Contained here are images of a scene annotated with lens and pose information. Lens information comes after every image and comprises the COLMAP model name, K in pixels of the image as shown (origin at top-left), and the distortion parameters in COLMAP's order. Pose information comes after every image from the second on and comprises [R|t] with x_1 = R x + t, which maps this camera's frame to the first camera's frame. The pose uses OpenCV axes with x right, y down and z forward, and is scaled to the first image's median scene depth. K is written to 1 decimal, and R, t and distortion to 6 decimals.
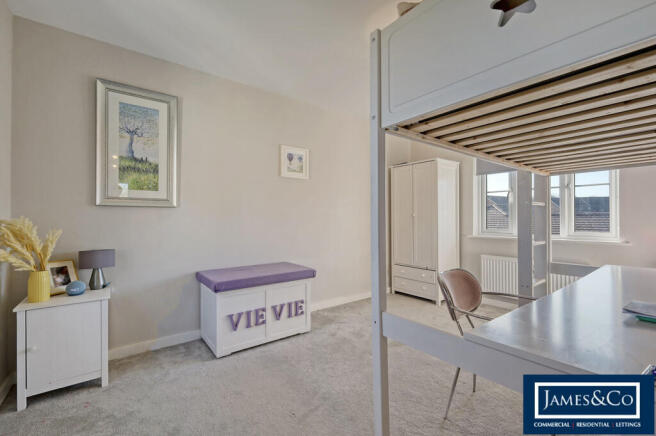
lens RADIAL K [[286.7, 0, 327.9], [0, 286.7, 215.1], [0, 0, 1]] dist [0.000075, 0.000918]
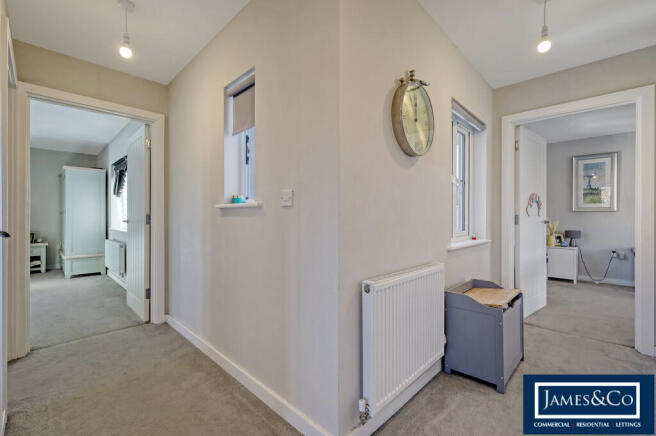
lens RADIAL K [[286.7, 0, 327.5], [0, 286.7, 216.3], [0, 0, 1]] dist [0.000075, 0.000918]
pose [[0.147000, -0.000583, -0.989136, 1.146385], [0.000312, 1.000000, -0.000543, 0.005568], [0.989136, -0.000229, 0.147001, -1.247803]]
